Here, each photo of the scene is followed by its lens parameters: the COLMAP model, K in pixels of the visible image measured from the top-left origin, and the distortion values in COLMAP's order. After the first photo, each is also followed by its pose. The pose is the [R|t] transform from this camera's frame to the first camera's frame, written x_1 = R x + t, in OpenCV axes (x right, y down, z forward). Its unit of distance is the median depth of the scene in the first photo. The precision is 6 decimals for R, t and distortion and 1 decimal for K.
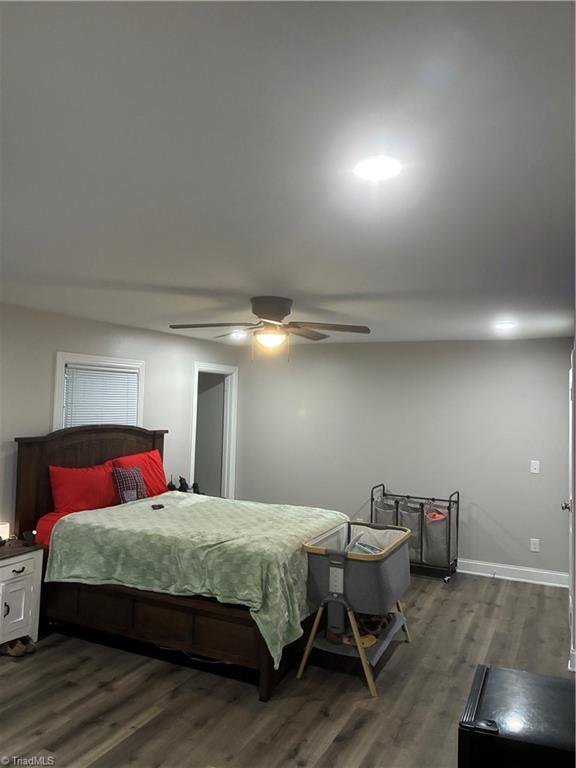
lens RADIAL K [[582.6, 0, 290.5], [0, 582.6, 385.1], [0, 0, 1]] dist [0.042972, -0.053804]
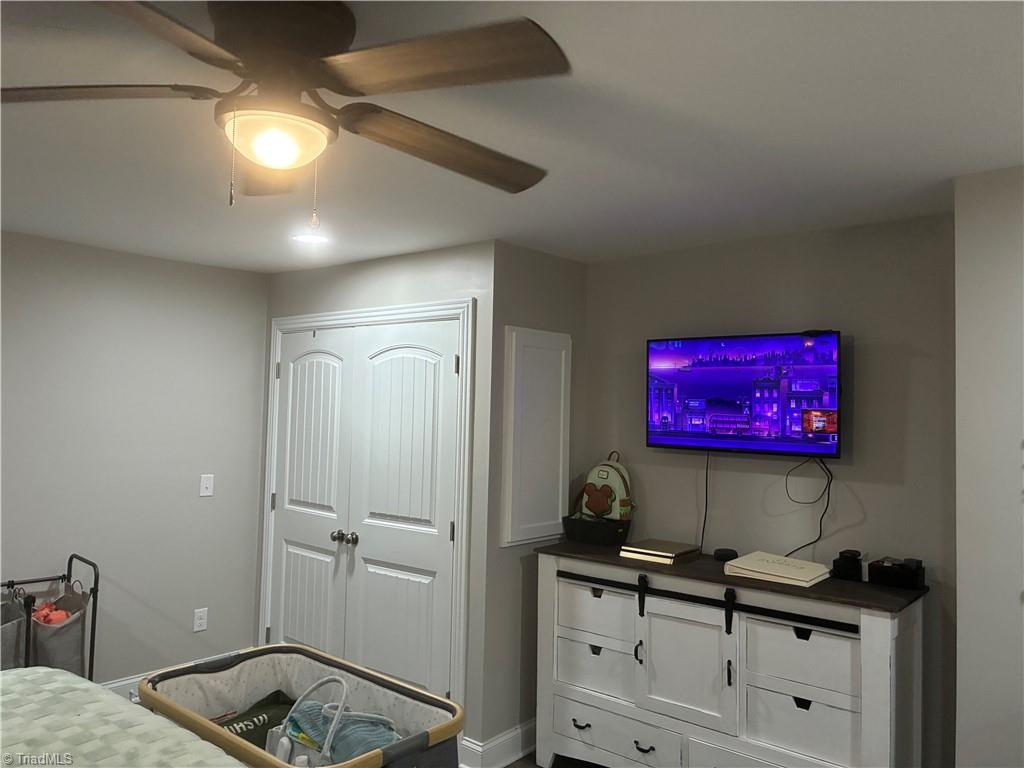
lens RADIAL K [[776.7, 0, 508.9], [0, 776.7, 382.6], [0, 0, 1]] dist [0.042972, -0.053804]
pose [[0.267768, 0.015118, 0.963365, -0.258519], [-0.044124, 0.999020, -0.003414, 0.027502], [-0.962472, -0.041594, 0.268173, 0.517542]]
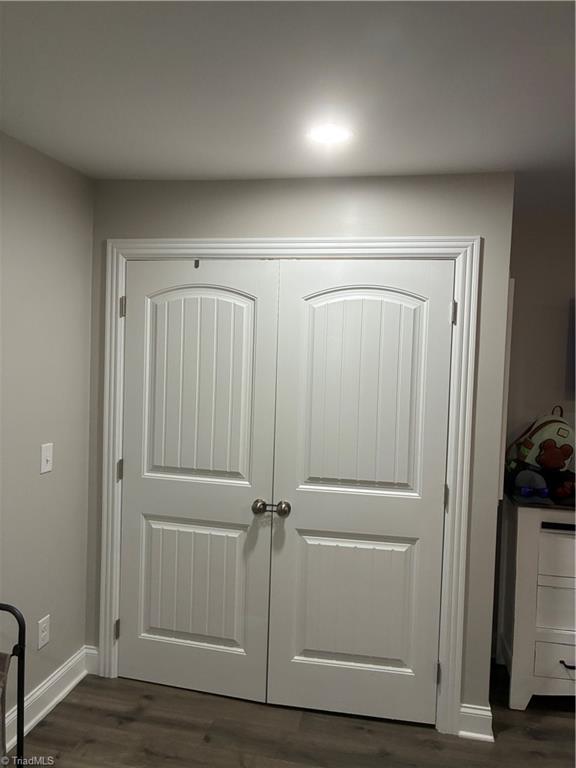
lens RADIAL K [[582.6, 0, 289.4], [0, 582.6, 386.3], [0, 0, 1]] dist [0.042972, -0.053804]
pose [[-0.242710, -0.080142, 0.966783, -0.044046], [-0.066287, 0.995623, 0.065892, 0.047374], [-0.967831, -0.048093, -0.246960, 0.956185]]
